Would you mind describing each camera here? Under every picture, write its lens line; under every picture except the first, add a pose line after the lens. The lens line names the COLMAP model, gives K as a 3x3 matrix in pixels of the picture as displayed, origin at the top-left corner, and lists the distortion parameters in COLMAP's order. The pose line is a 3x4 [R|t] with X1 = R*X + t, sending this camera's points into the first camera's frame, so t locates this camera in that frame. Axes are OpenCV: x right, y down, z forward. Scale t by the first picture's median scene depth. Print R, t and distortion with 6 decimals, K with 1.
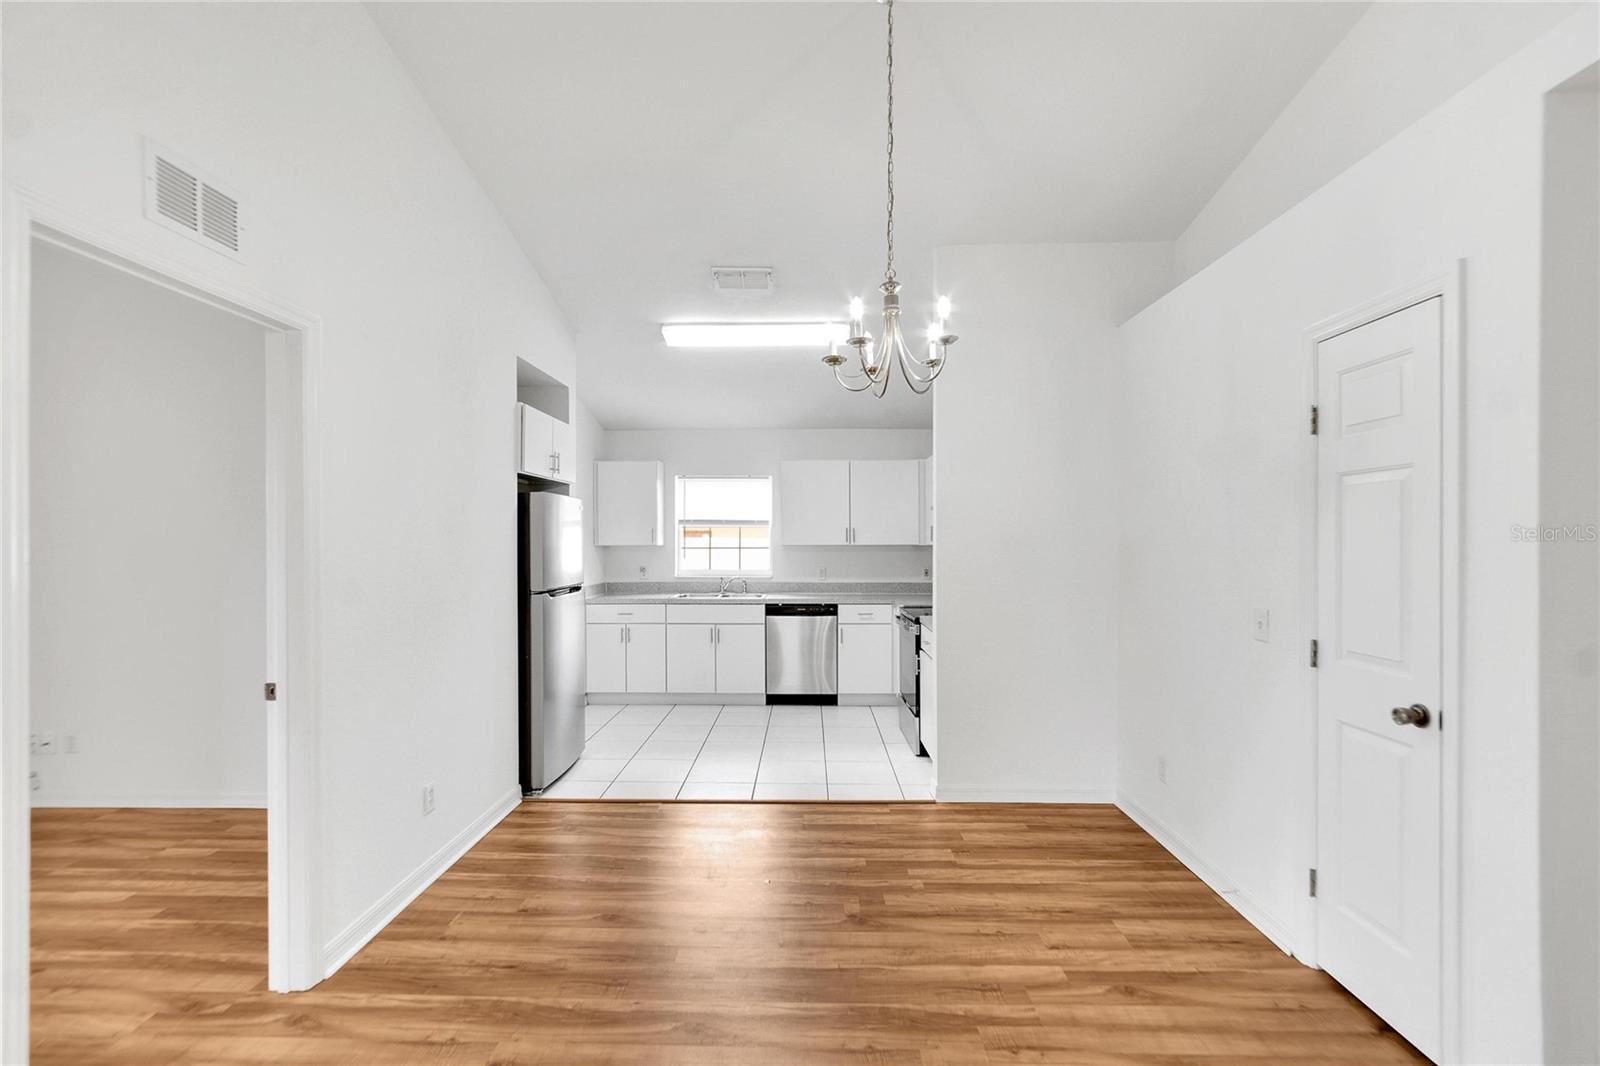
lens RADIAL K [[707.5, 0, 793.2], [0, 707.5, 538.4], [0, 0, 1]] dist [-0.001996, 0.000007]
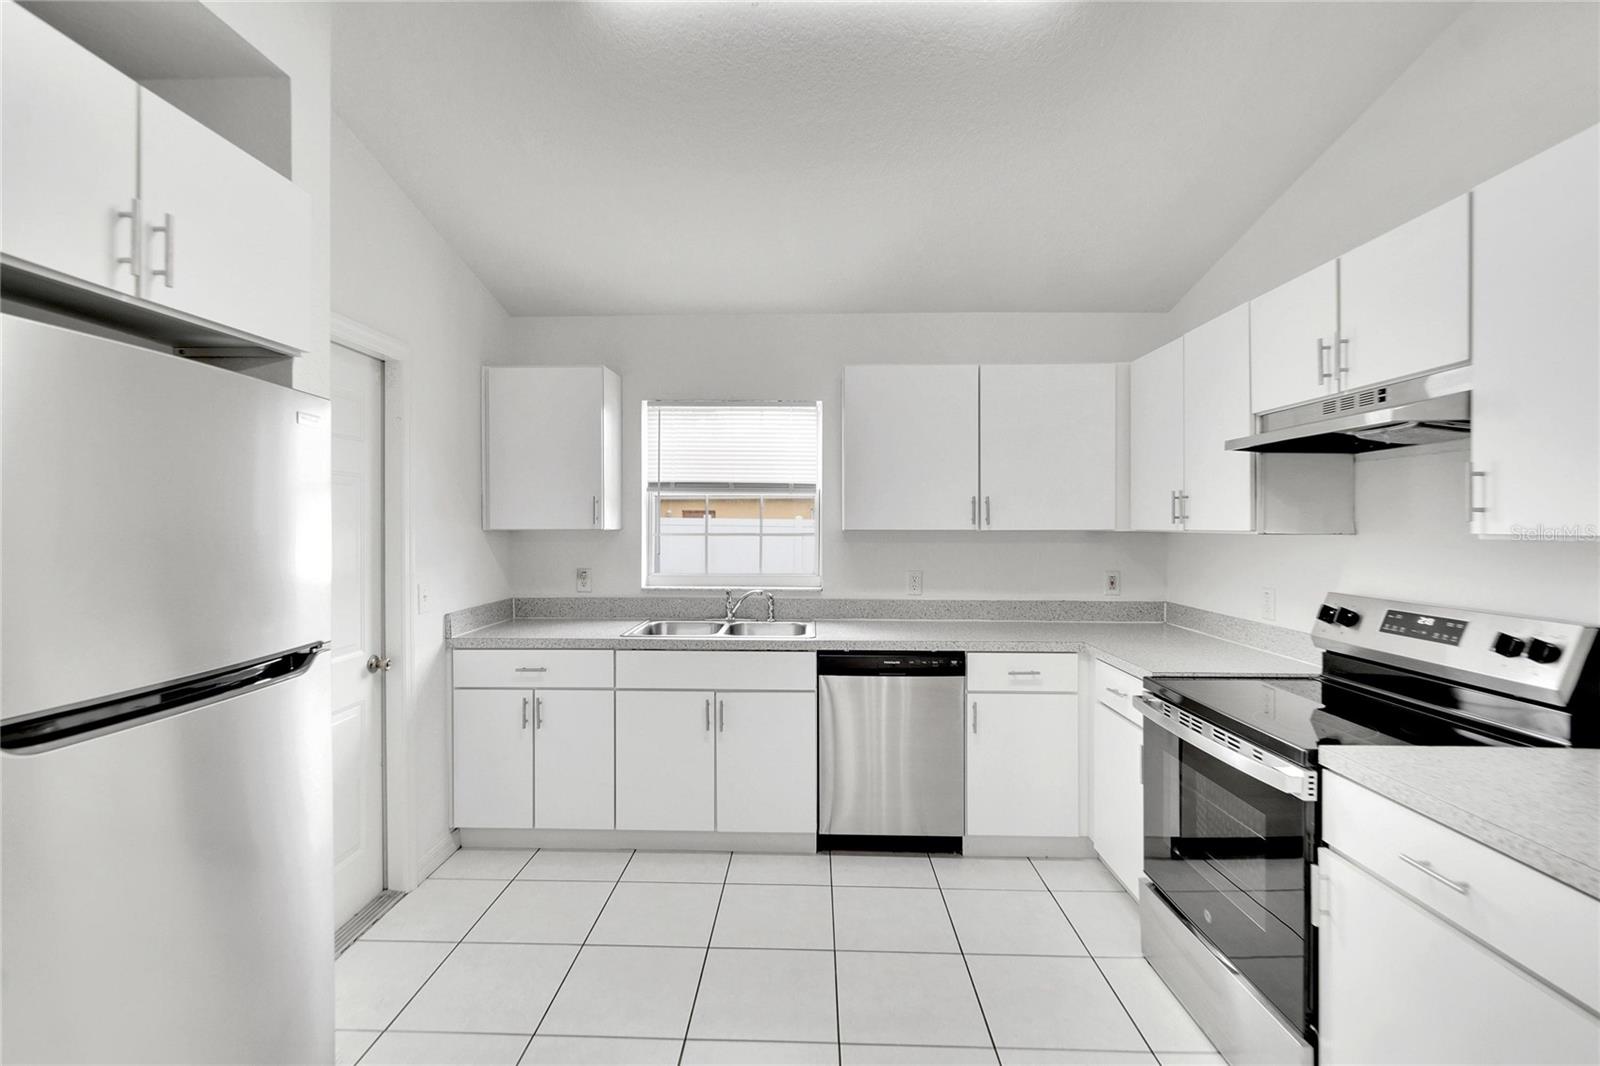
lens RADIAL K [[714.1, 0, 794.8], [0, 714.1, 524.5], [0, 0, 1]] dist [-0.001192, -0.000425]
pose [[0.999975, 0.002863, -0.006500, -0.079263], [-0.002818, 0.999973, 0.006817, 0.003189], [0.006519, -0.006799, 0.999956, 0.775154]]
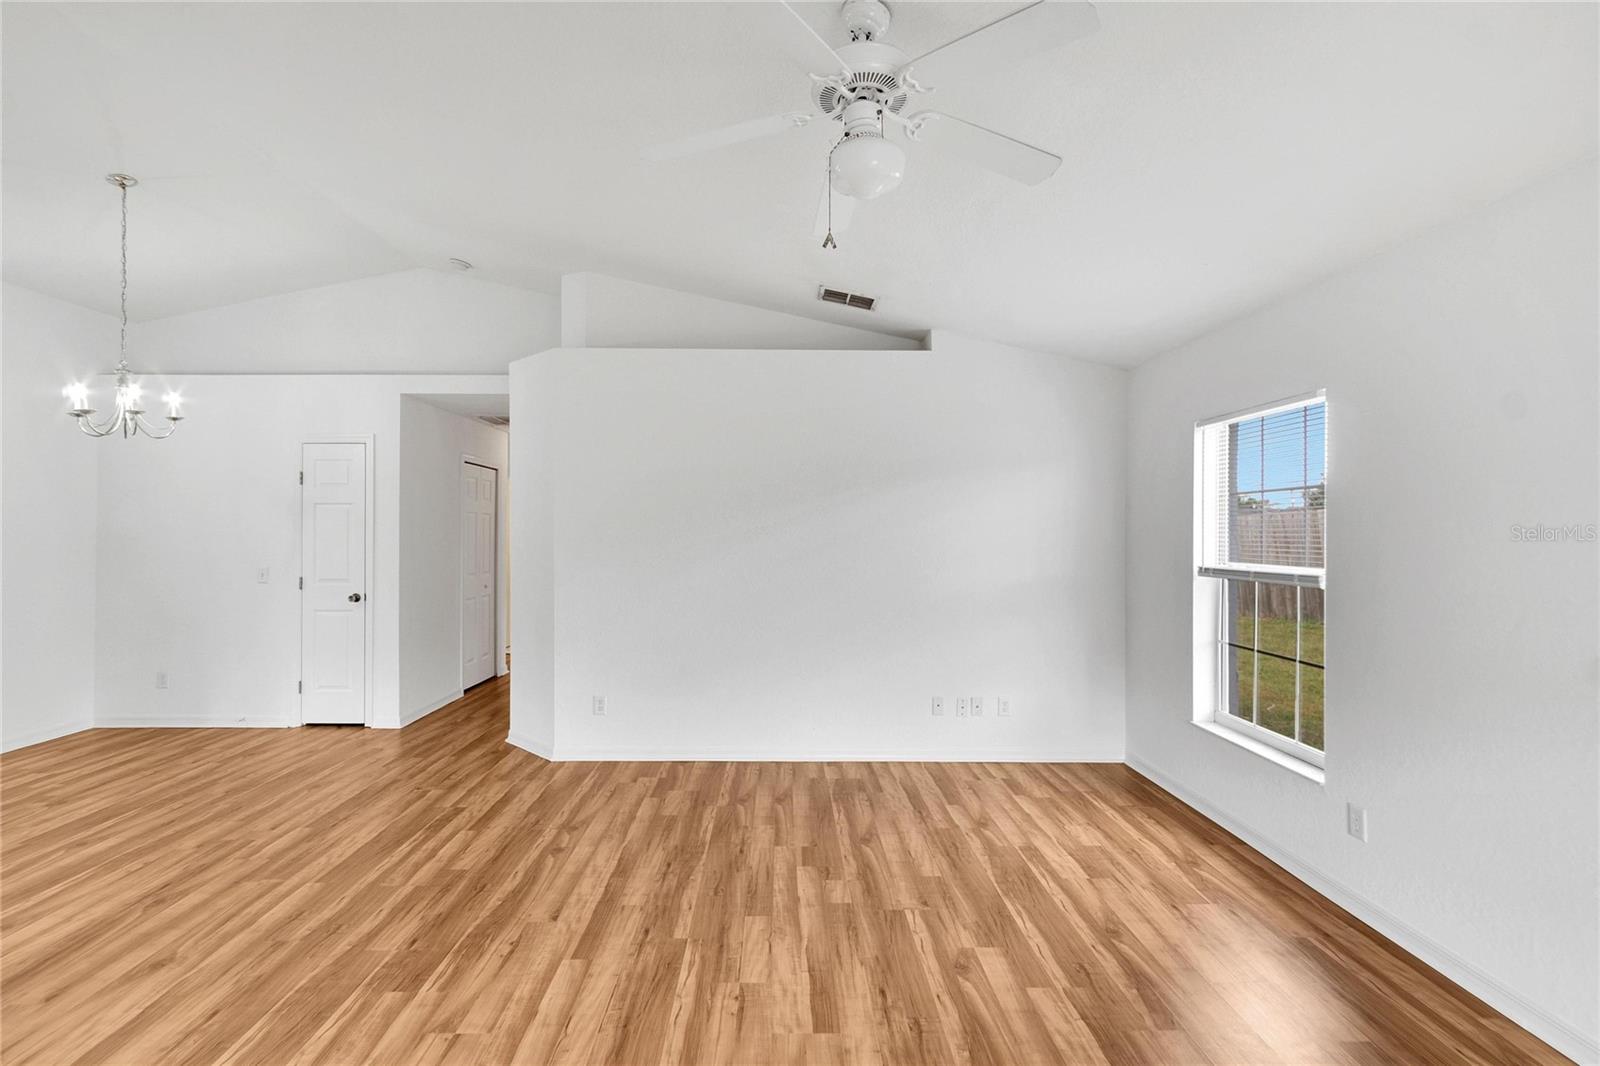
lens RADIAL K [[720.2, 0, 788.9], [0, 720.2, 530.3], [0, 0, 1]] dist [-0.000332, -0.001146]
pose [[-0.034612, 0.002224, 0.999398, -0.931902], [-0.003301, 0.999992, -0.002339, -0.001594], [-0.999395, -0.003380, -0.034605, -0.265754]]
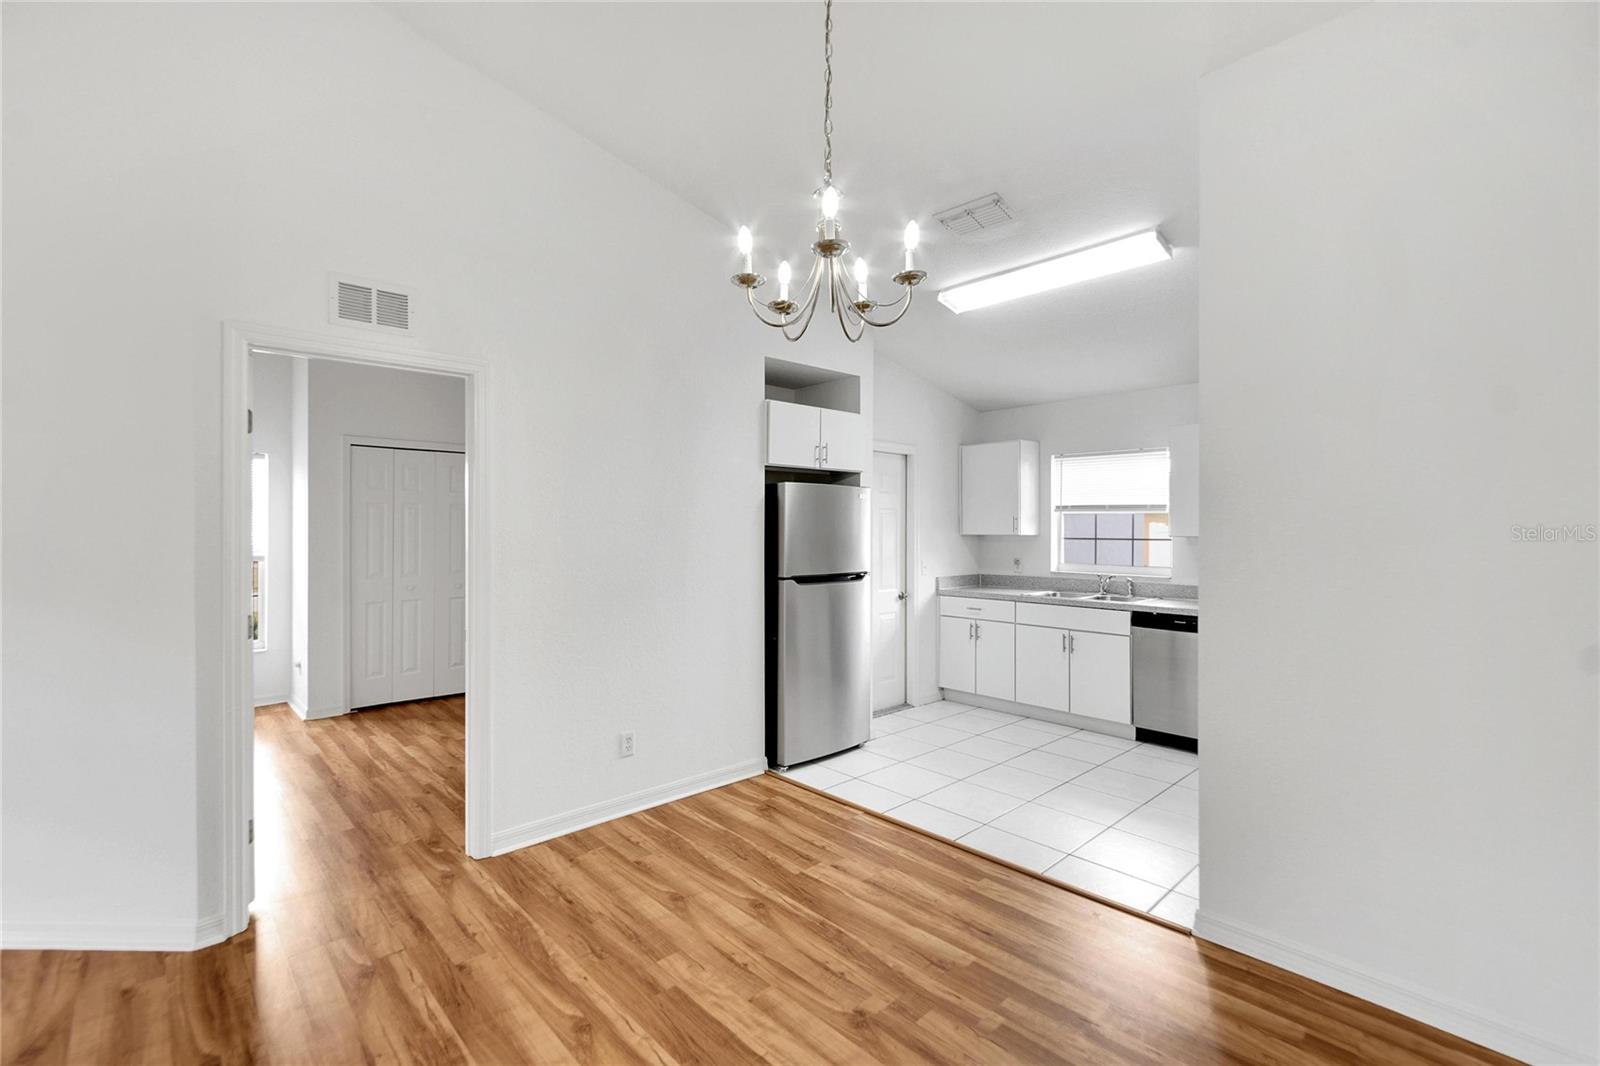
lens RADIAL K [[704.5, 0, 792.3], [0, 704.5, 547.1], [0, 0, 1]] dist [-0.003943, -0.000377]
pose [[0.697148, 0.021305, -0.716611, 0.393441], [-0.000231, 0.999565, 0.029492, -0.002036], [0.716928, -0.020394, 0.696849, 0.283628]]
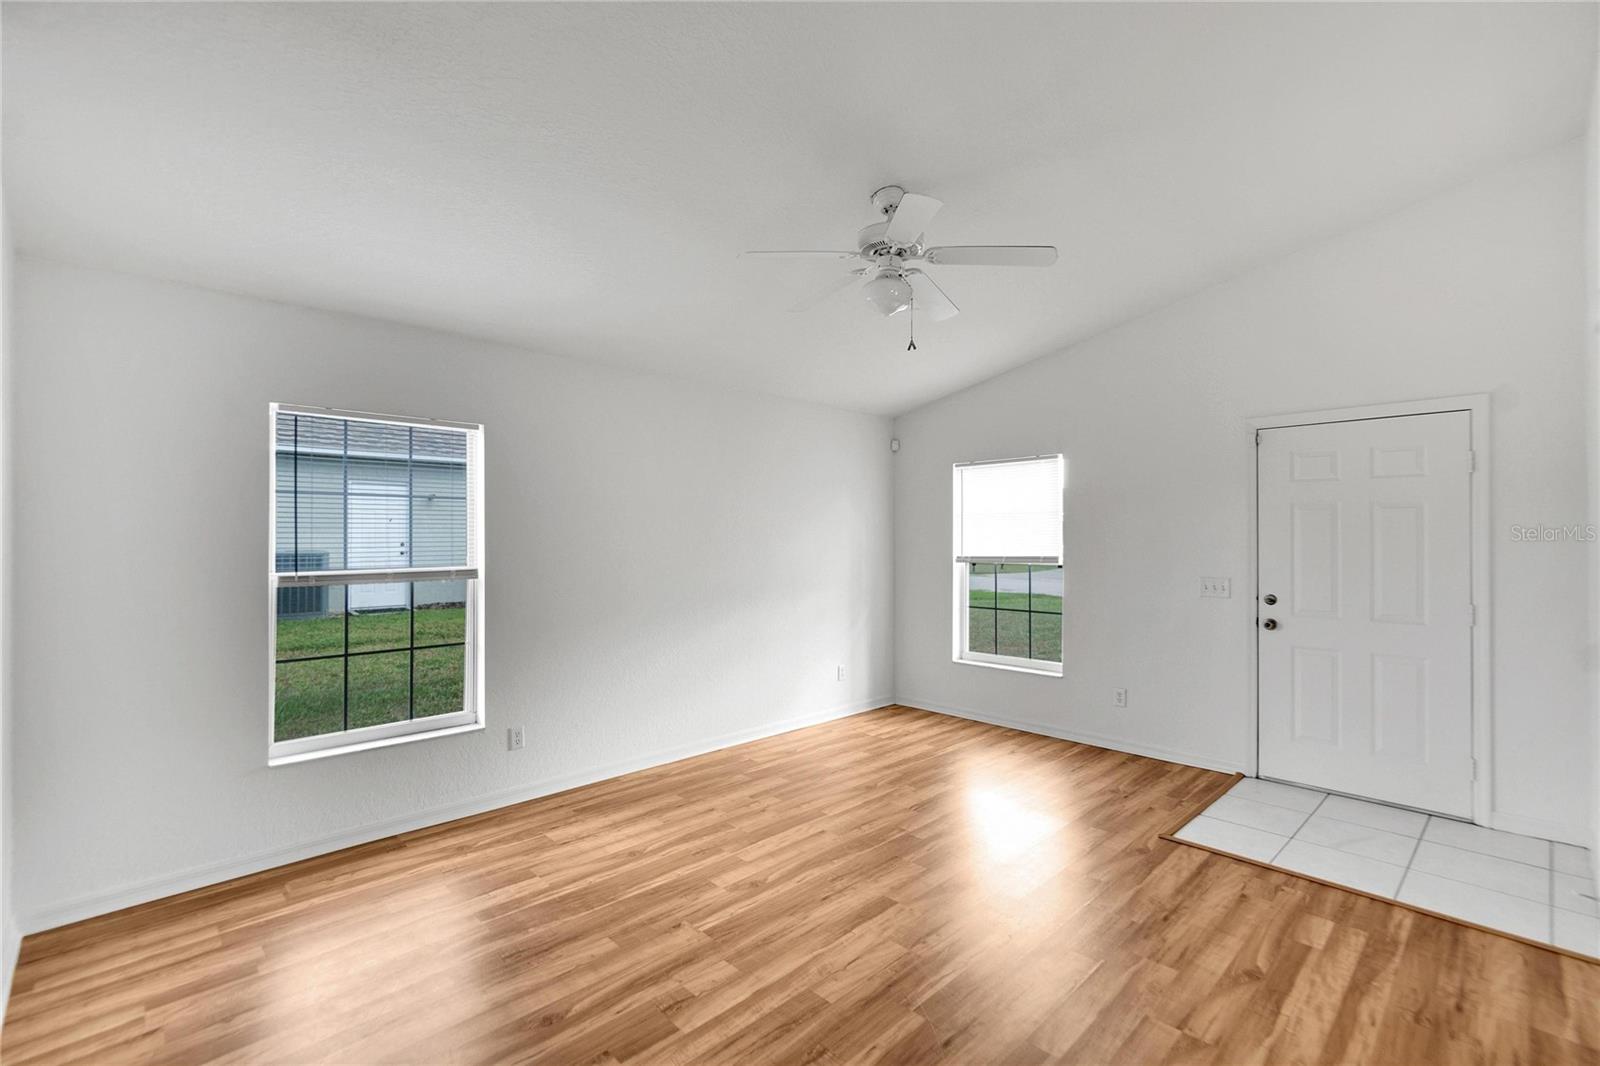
lens RADIAL K [[720.2, 0, 788.9], [0, 720.2, 530.3], [0, 0, 1]] dist [-0.000332, -0.001146]
pose [[-0.706376, -0.002085, -0.707834, 0.175207], [0.001415, 0.999990, -0.004358, -0.004136], [0.707836, -0.004080, -0.706365, 0.126134]]
